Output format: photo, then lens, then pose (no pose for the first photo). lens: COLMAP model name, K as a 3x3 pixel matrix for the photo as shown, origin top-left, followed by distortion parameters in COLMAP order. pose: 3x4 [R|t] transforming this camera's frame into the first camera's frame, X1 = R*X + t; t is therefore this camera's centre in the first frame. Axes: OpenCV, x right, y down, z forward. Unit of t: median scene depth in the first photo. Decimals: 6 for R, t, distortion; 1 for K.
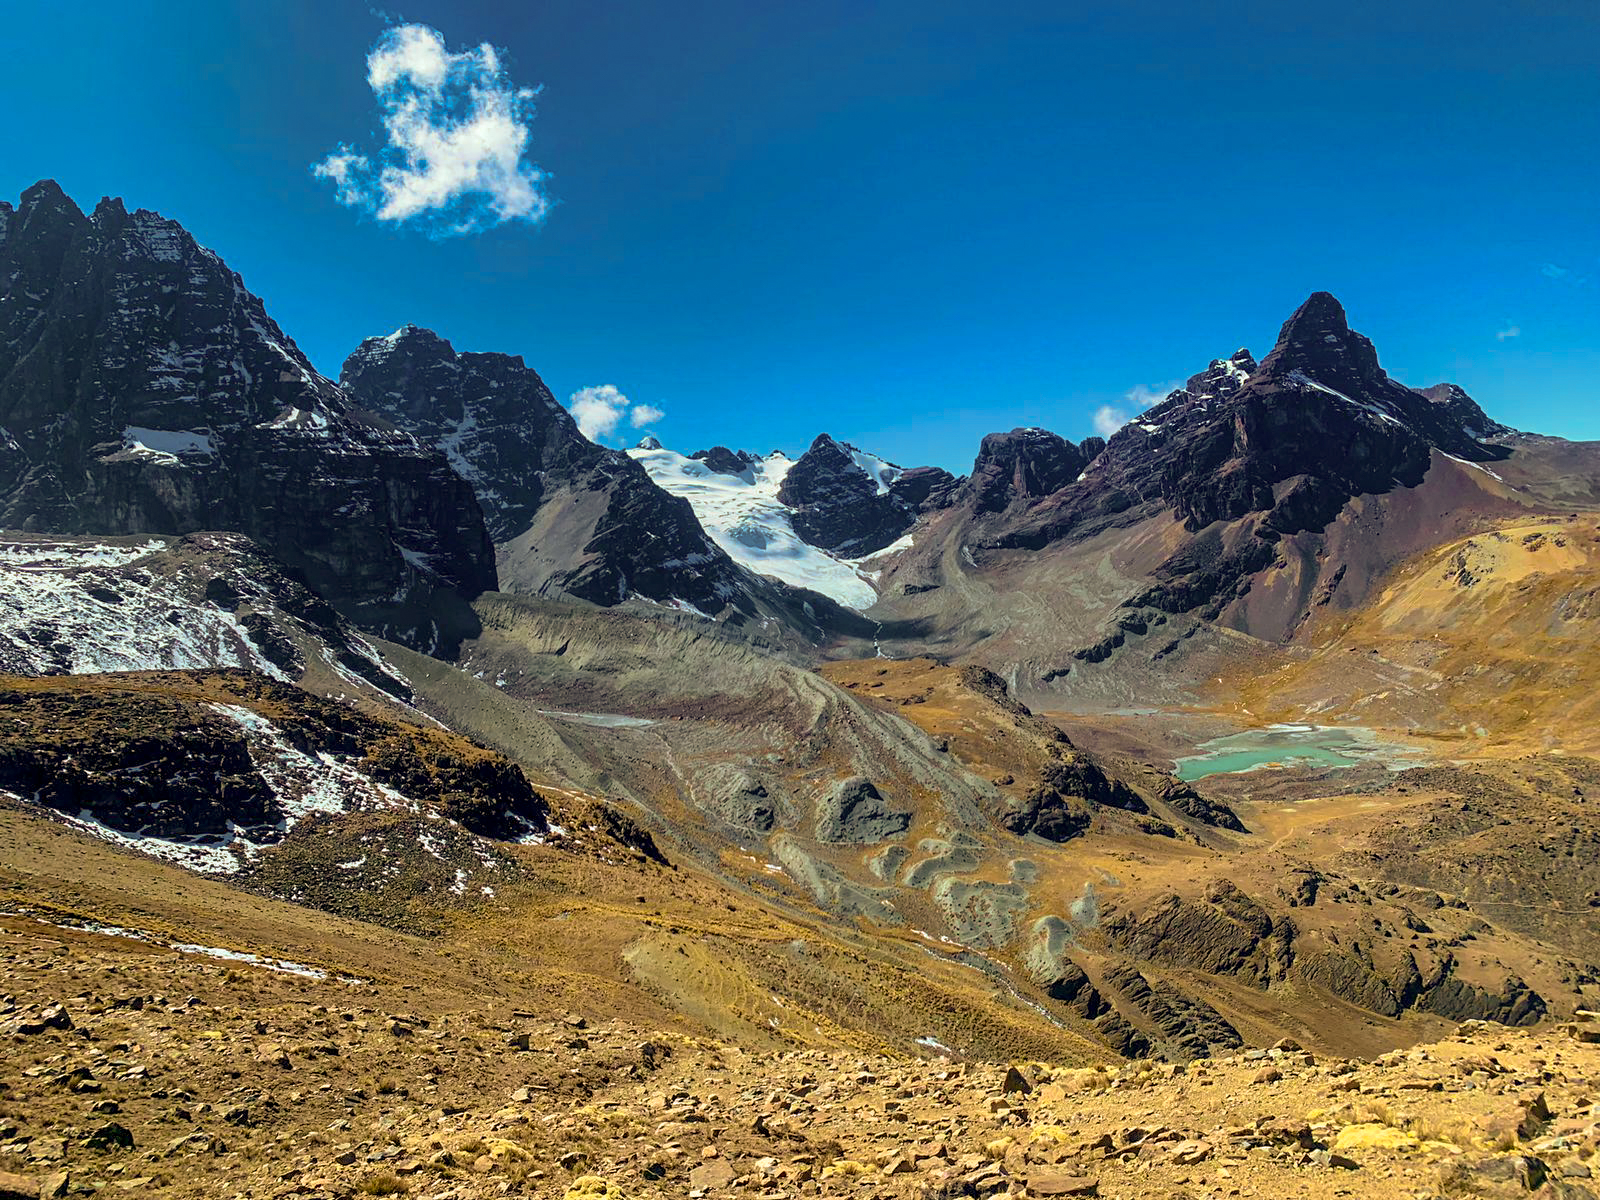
lens RADIAL K [[1256.9, 0, 798.9], [0, 1256.9, 602.7], [0, 0, 1]] dist [0.009223, -0.000847]
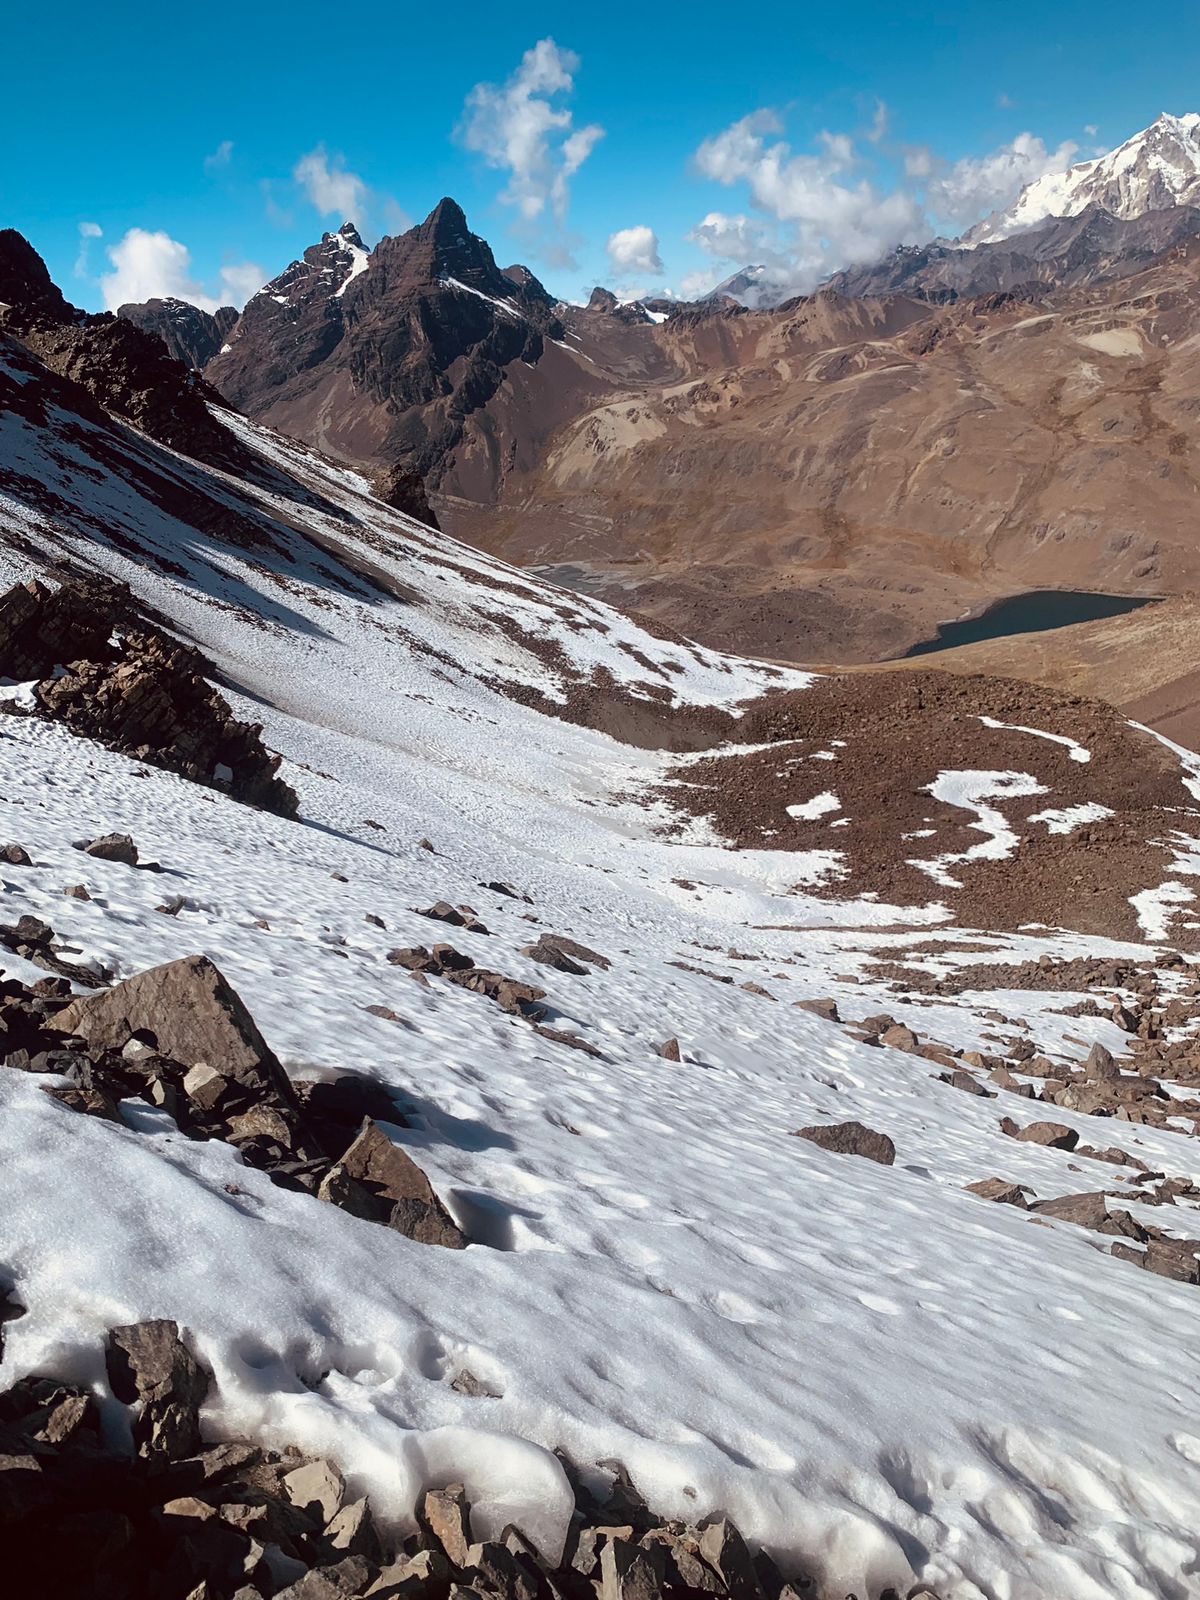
lens RADIAL K [[1256.9, 0, 601.6], [0, 1256.9, 798.7], [0, 0, 1]] dist [0.009223, -0.000847]
pose [[0.813980, -0.227071, 0.534673, -0.302850], [0.066387, 0.950766, 0.302716, -0.063848], [-0.577087, -0.210910, 0.788979, -0.209543]]
